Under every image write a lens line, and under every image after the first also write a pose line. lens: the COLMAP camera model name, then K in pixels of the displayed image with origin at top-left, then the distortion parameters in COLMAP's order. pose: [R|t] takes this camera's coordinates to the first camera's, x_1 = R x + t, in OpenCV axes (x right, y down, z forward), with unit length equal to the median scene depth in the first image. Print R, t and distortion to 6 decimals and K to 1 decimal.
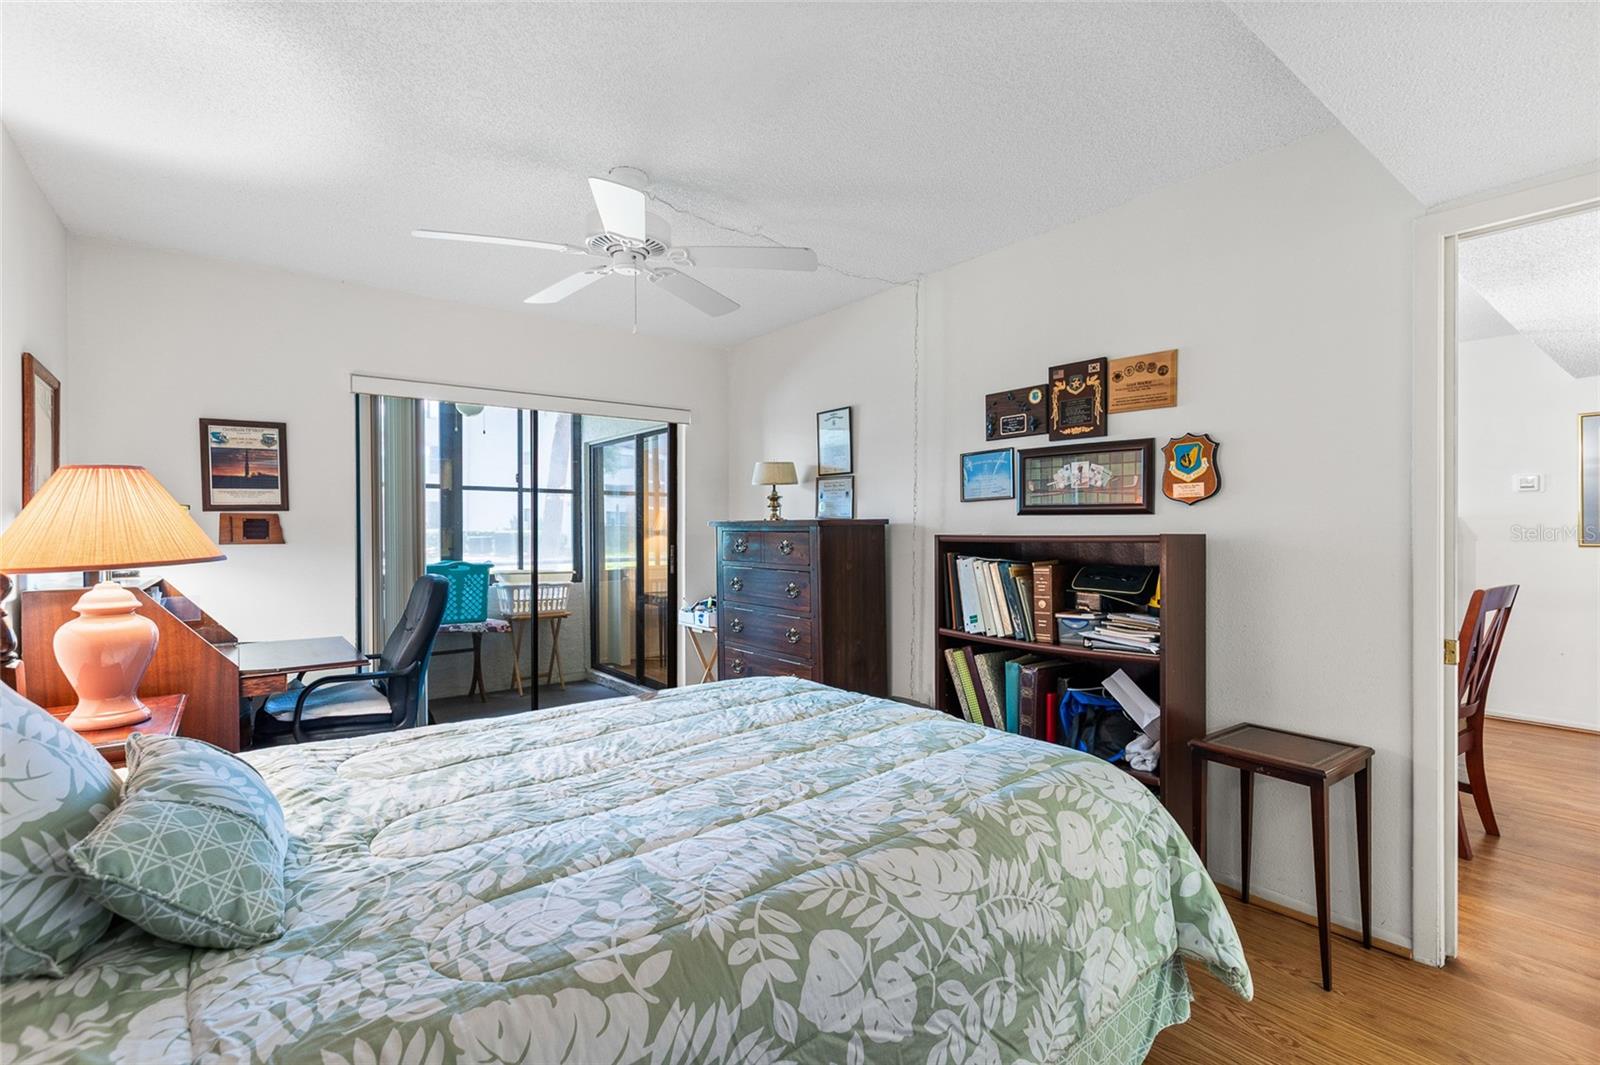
lens RADIAL K [[721.5, 0, 807.9], [0, 721.5, 526.3], [0, 0, 1]] dist [-0.000550, -0.000633]
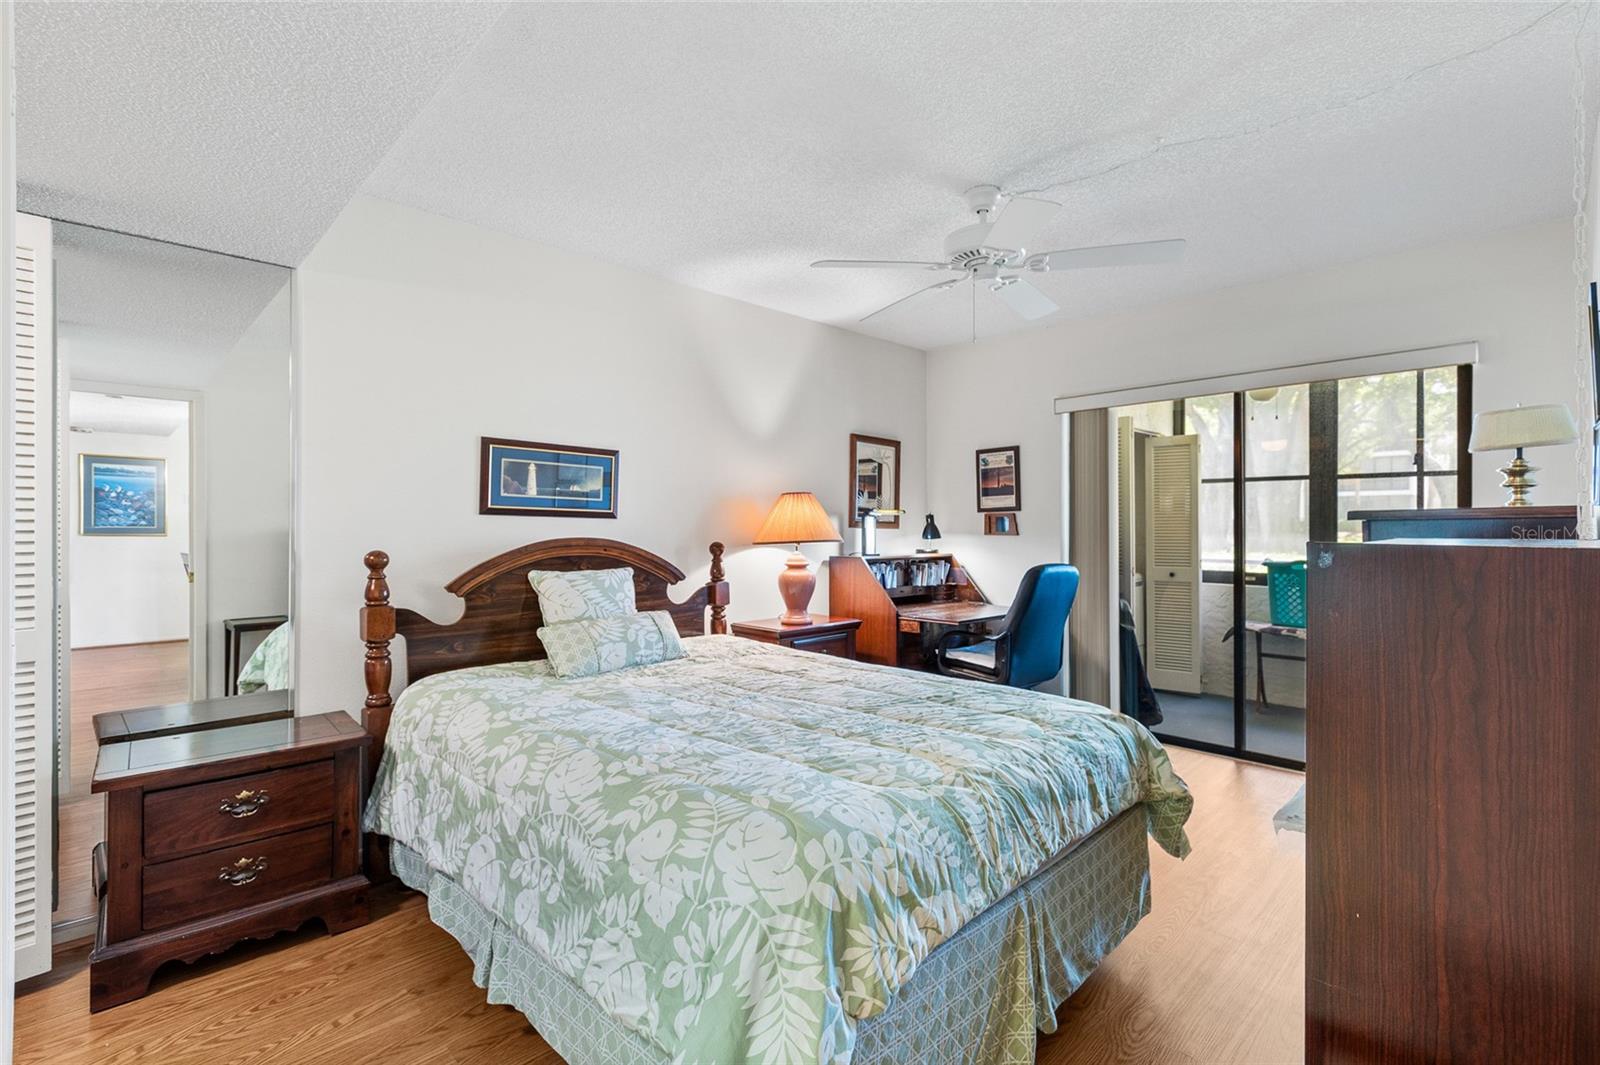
lens RADIAL K [[721.5, 0, 805.6], [0, 721.5, 520.3], [0, 0, 1]] dist [-0.000550, -0.000633]
pose [[0.111821, -0.004148, -0.993720, 0.686819], [0.005162, 0.999980, -0.003594, -0.001234], [0.993715, -0.004727, 0.111840, 0.551555]]
